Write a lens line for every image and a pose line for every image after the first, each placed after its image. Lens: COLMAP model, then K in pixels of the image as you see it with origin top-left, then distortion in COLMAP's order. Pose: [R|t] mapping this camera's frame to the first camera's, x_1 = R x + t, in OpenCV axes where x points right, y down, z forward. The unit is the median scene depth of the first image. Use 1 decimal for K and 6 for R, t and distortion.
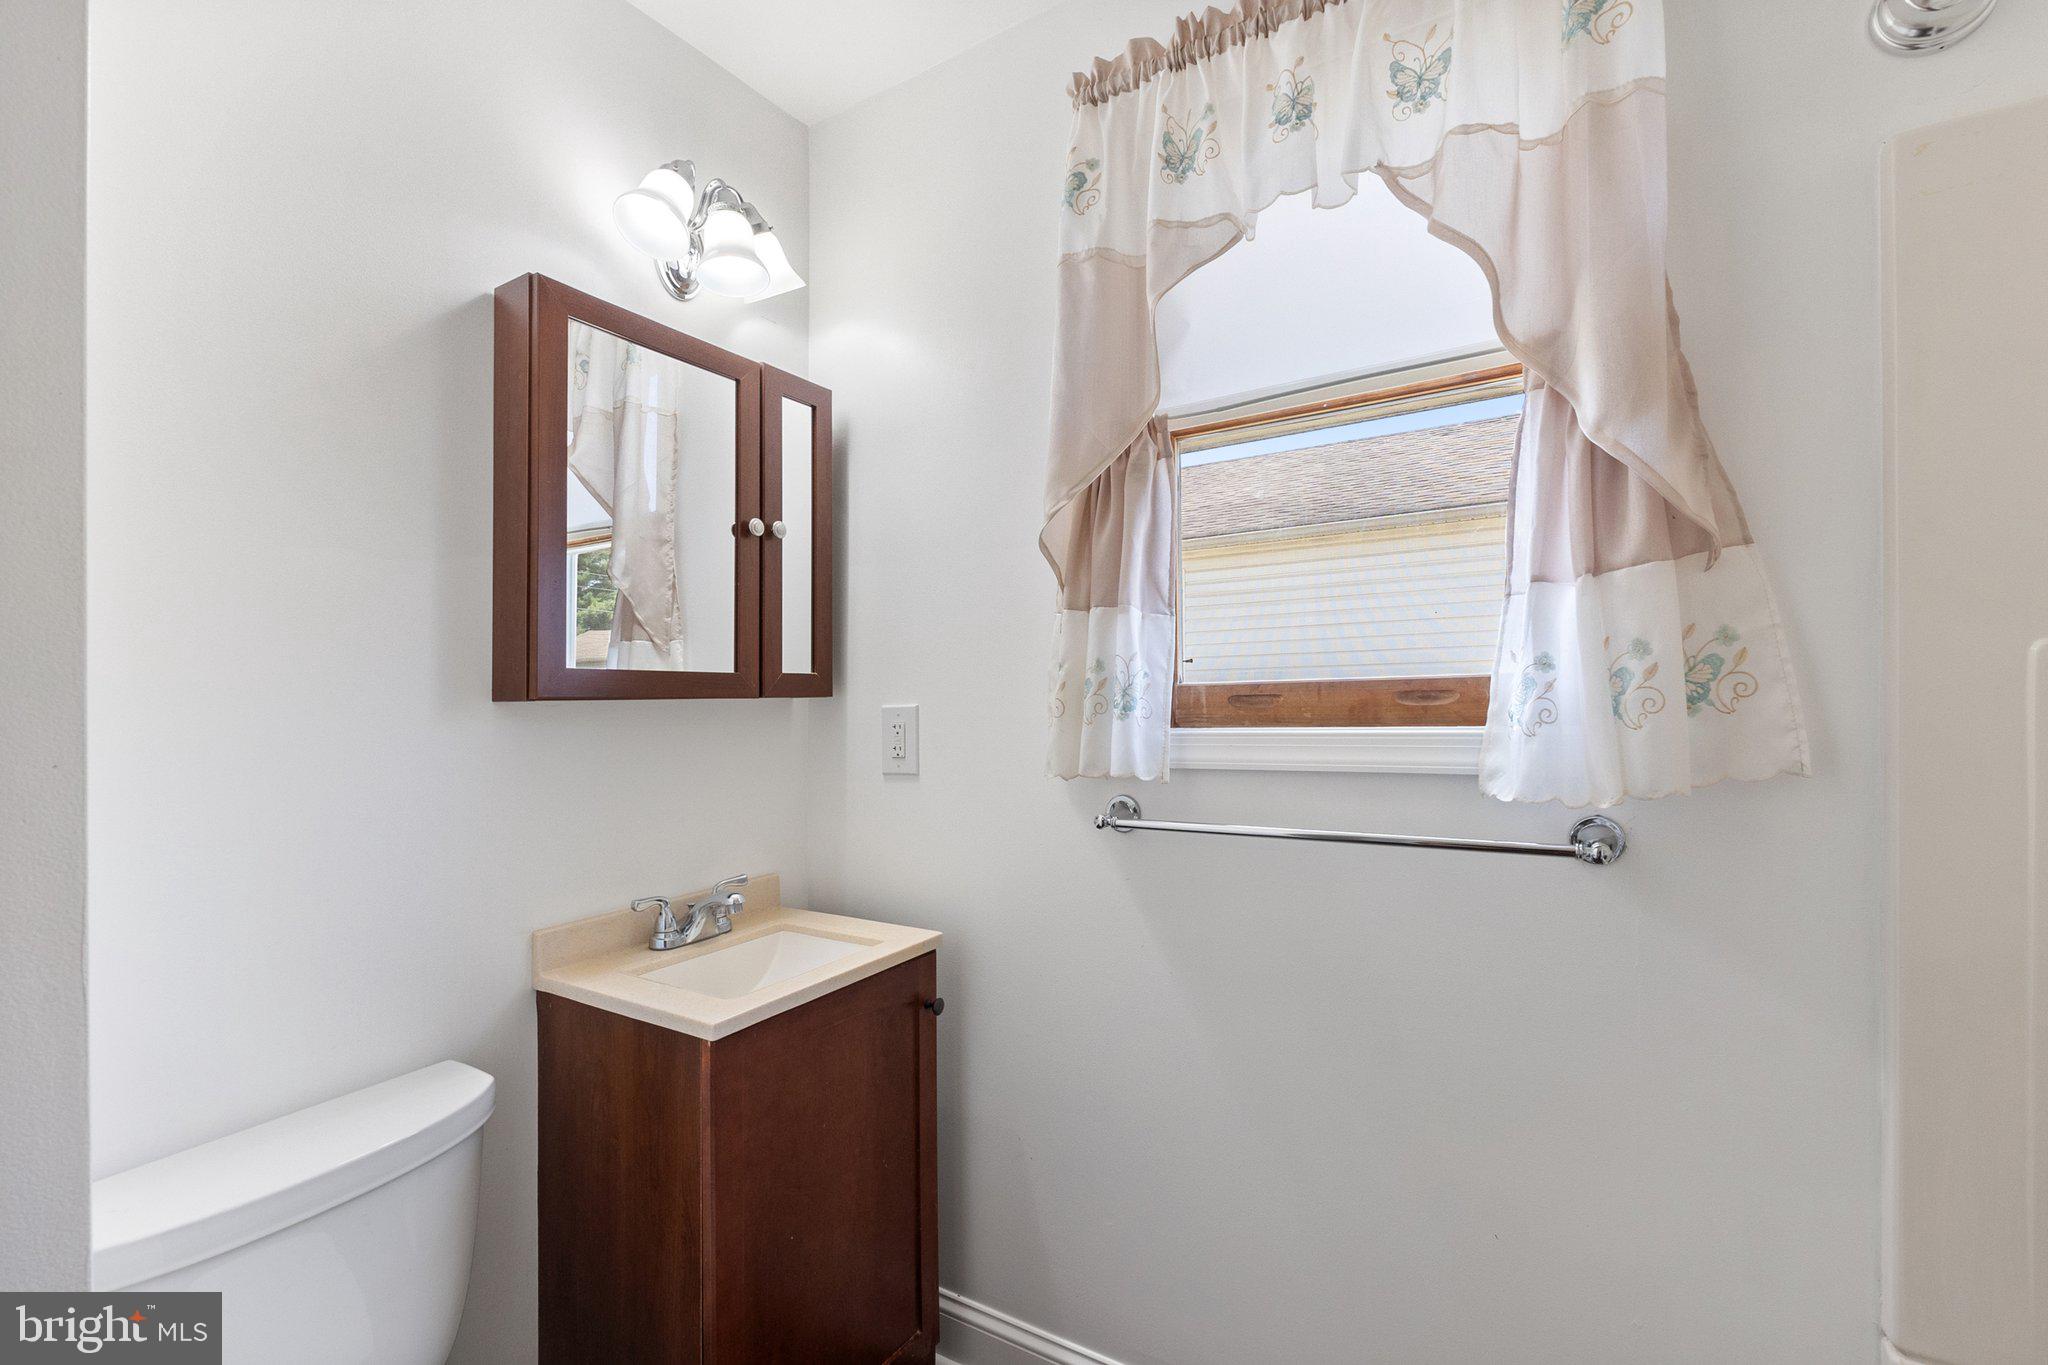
lens RADIAL K [[879.3, 0, 1020.5], [0, 879.3, 713.1], [0, 0, 1]] dist [-0.002237, -0.000242]
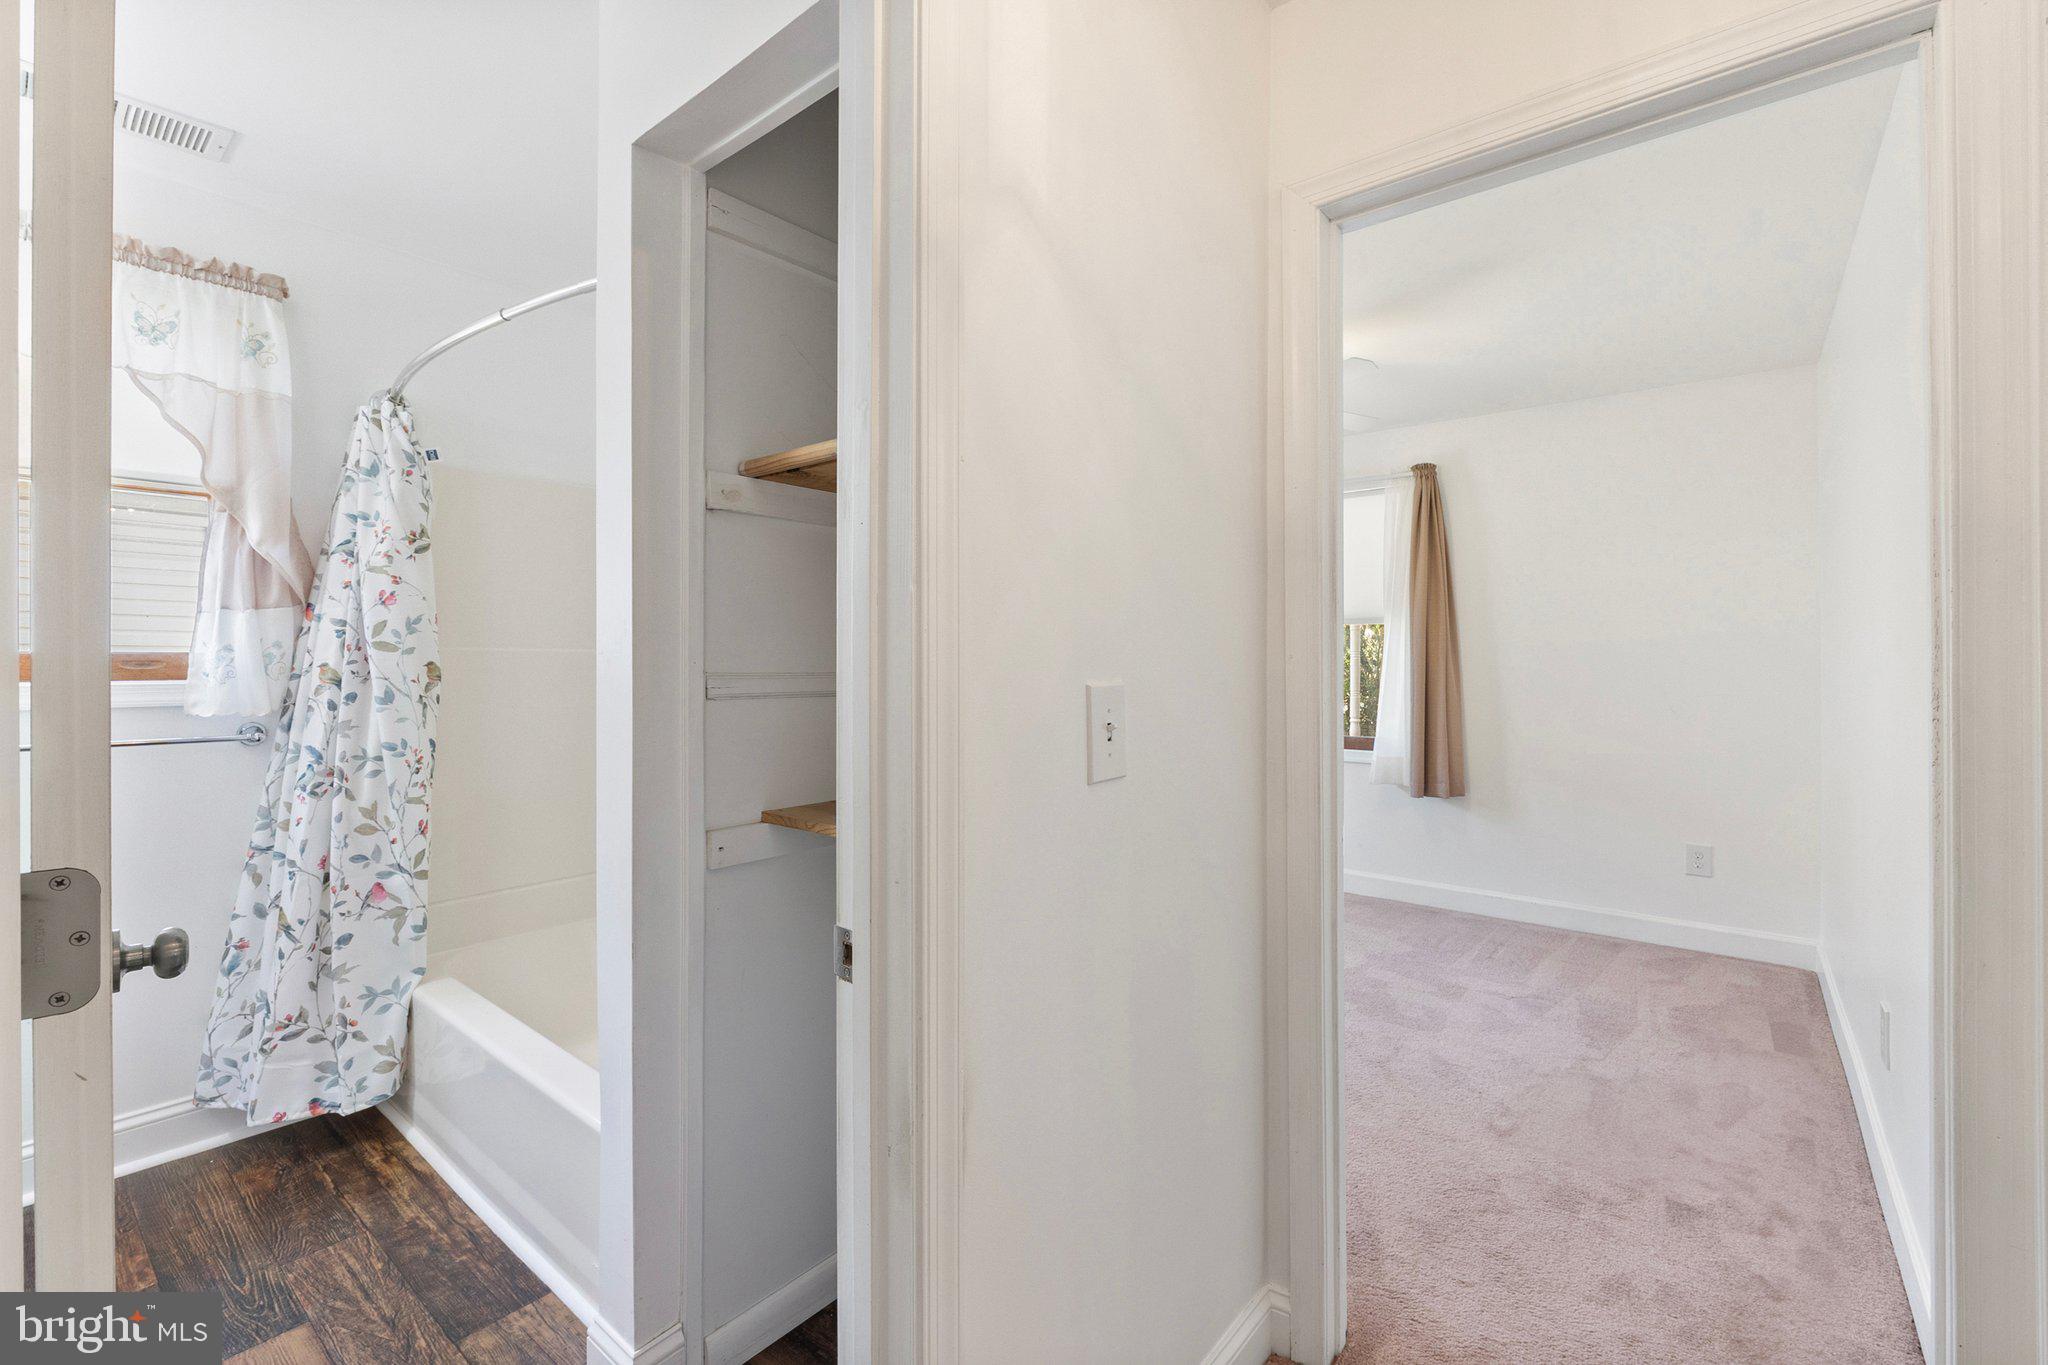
lens RADIAL K [[885.6, 0, 1017.5], [0, 885.6, 662.9], [0, 0, 1]] dist [-0.002483, 0.000137]
pose [[0.137120, 0.016071, 0.990424, -1.030144], [0.005863, 0.999838, -0.017035, 0.019362], [-0.990537, 0.008143, 0.137004, -0.958156]]
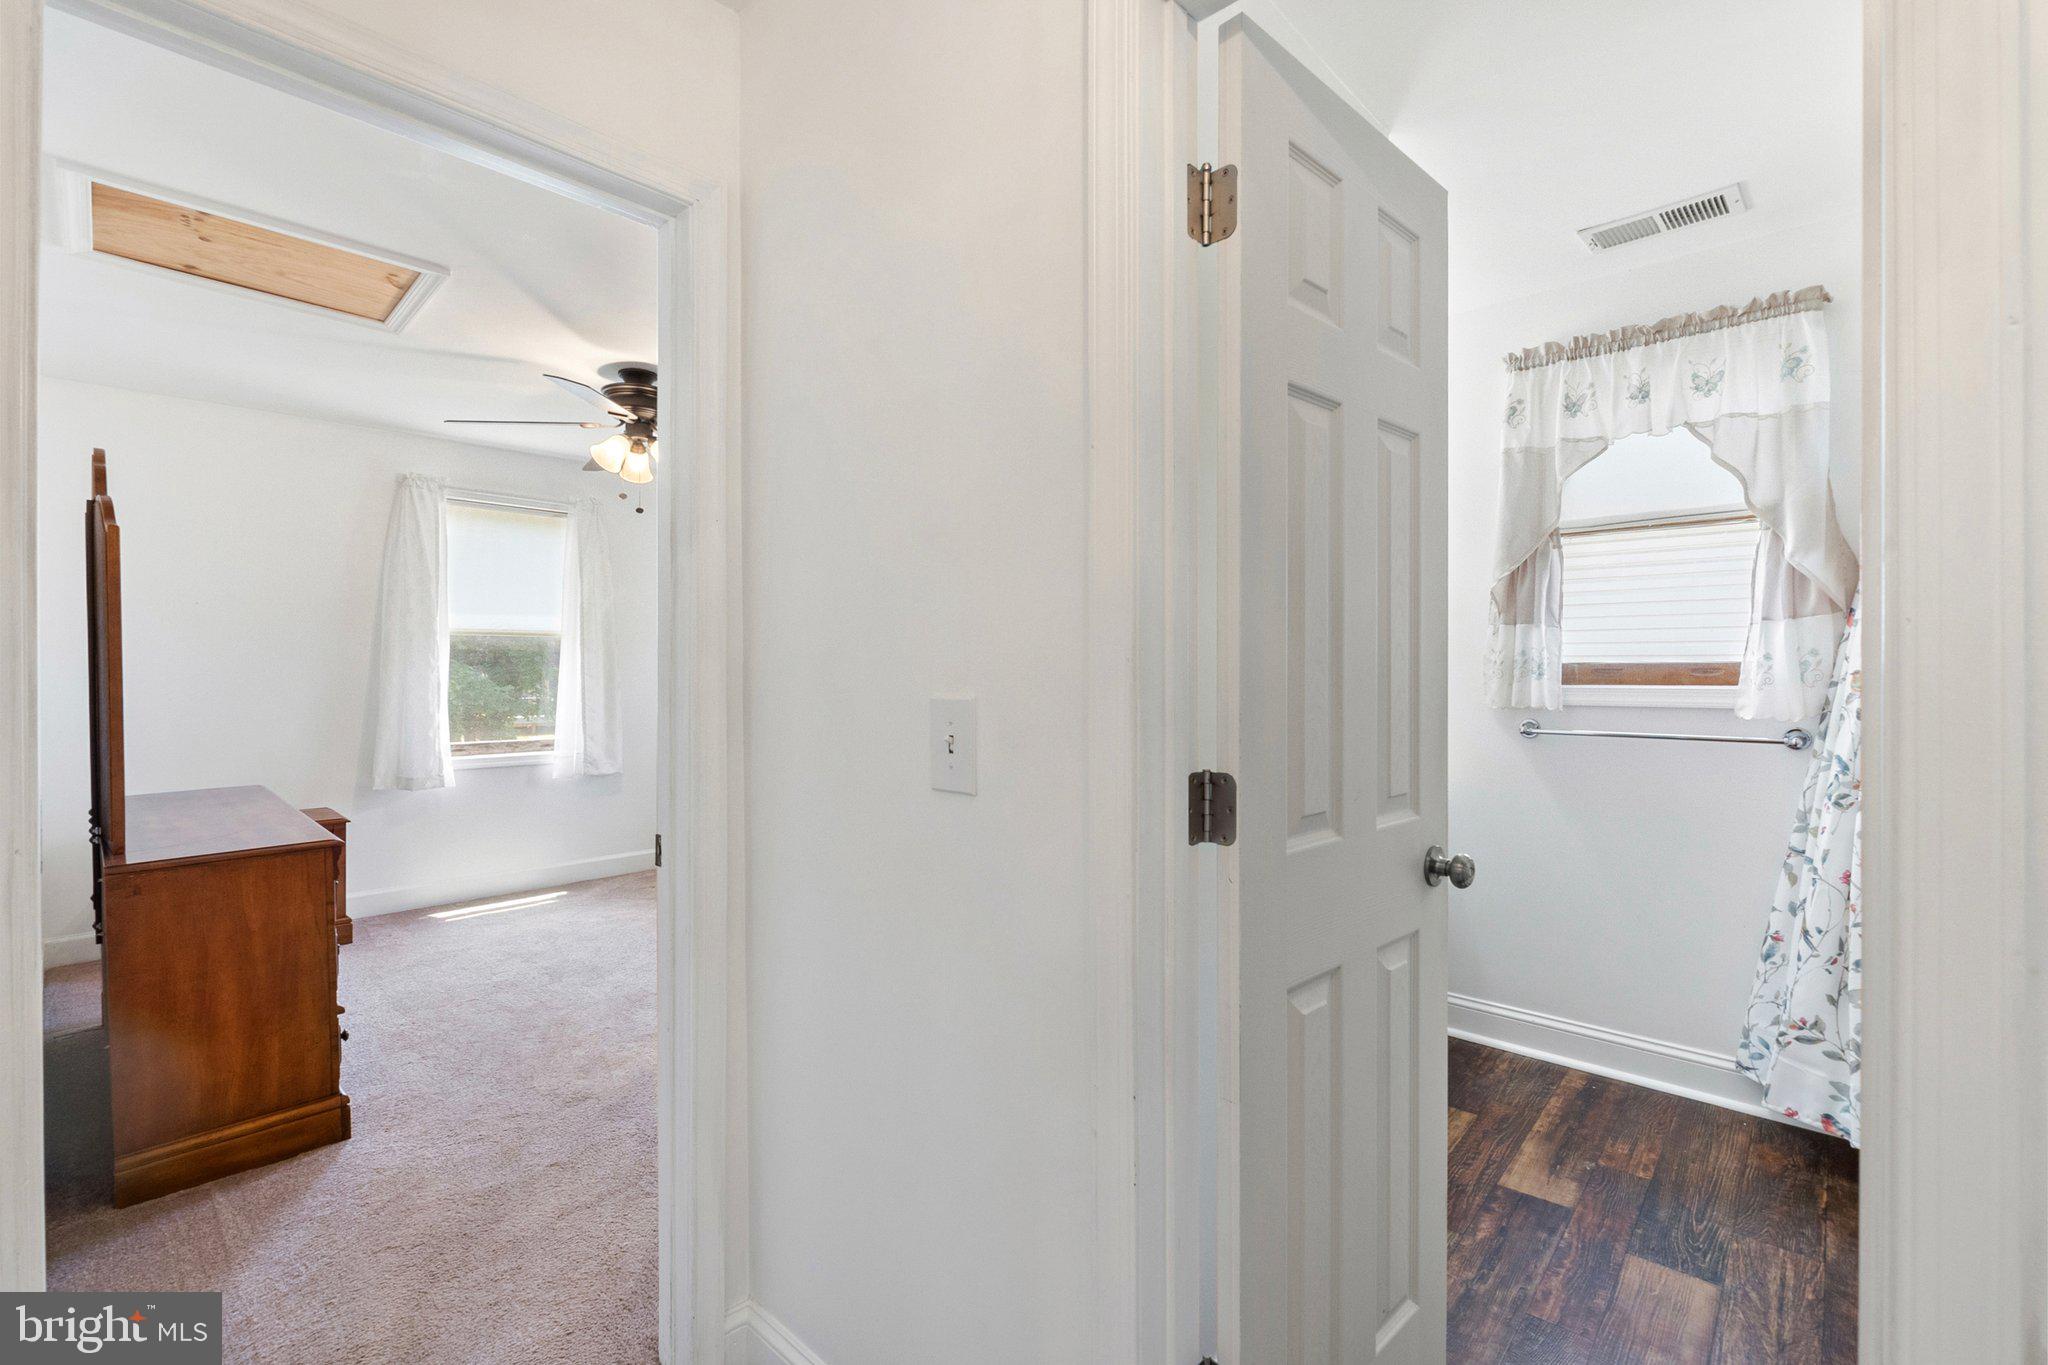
lens RADIAL K [[901.4, 0, 1028.9], [0, 901.4, 672.8], [0, 0, 1]] dist [-0.002605, -0.000233]
pose [[0.981810, 0.015257, -0.189250, -0.682944], [-0.016214, 0.999862, -0.003511, 0.017896], [0.189170, 0.006515, 0.981923, -1.343032]]
